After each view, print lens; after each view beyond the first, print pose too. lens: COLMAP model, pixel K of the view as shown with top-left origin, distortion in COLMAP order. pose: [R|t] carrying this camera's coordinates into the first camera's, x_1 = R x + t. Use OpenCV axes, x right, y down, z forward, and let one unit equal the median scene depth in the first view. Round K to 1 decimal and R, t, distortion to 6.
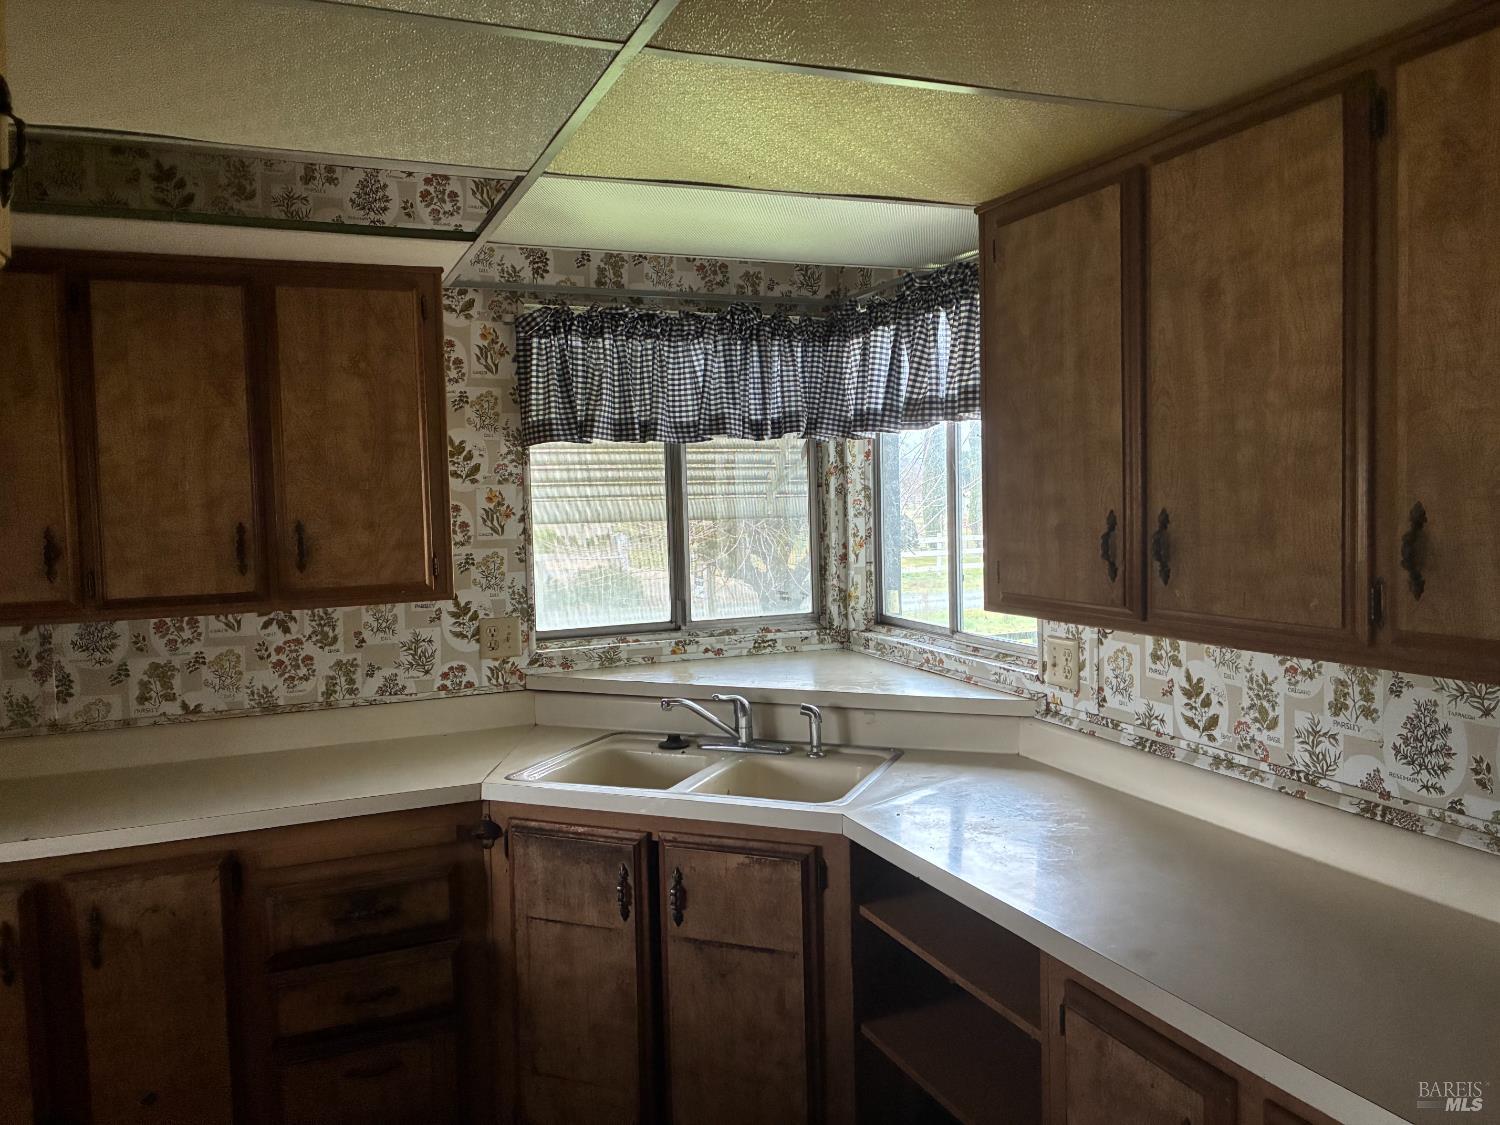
lens RADIAL K [[1138.4, 0, 759.6], [0, 1138.4, 543.1], [0, 0, 1]] dist [0.047891, -0.052316]
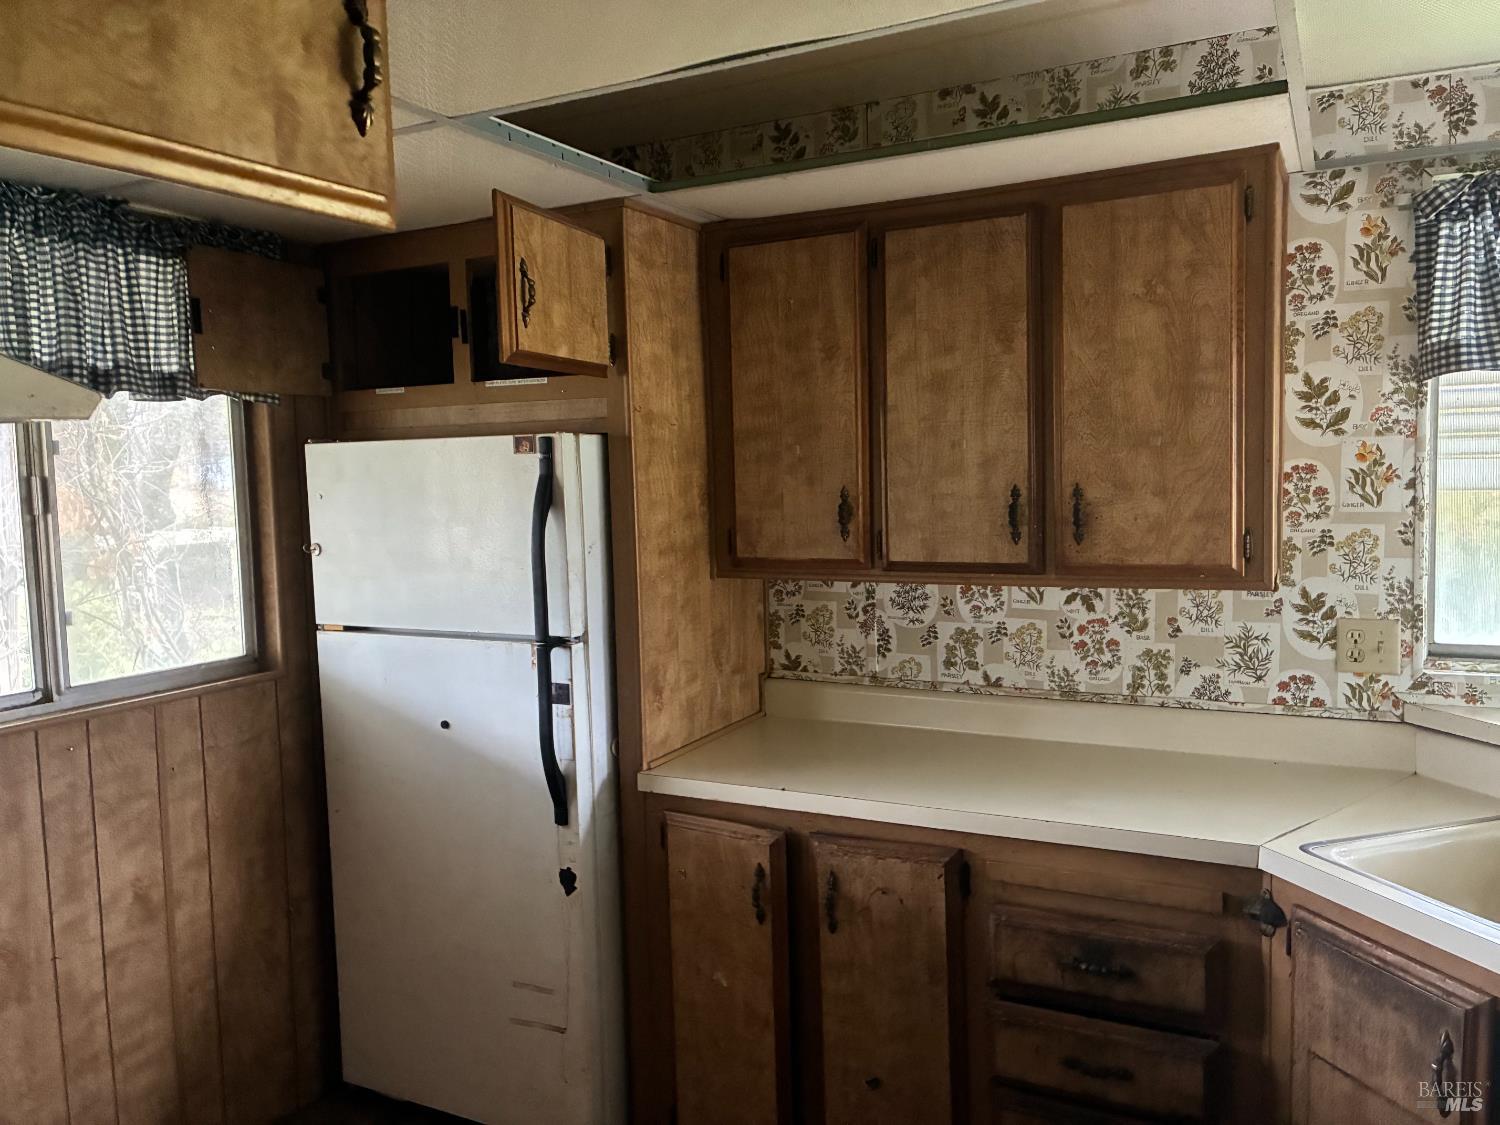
lens RADIAL K [[1138.4, 0, 745.2], [0, 1138.4, 554.5], [0, 0, 1]] dist [0.047891, -0.052316]
pose [[0.640118, 0.064993, -0.765522, 0.083806], [-0.026326, 0.997686, 0.062691, -0.012399], [0.767825, -0.019977, 0.640348, 0.239778]]
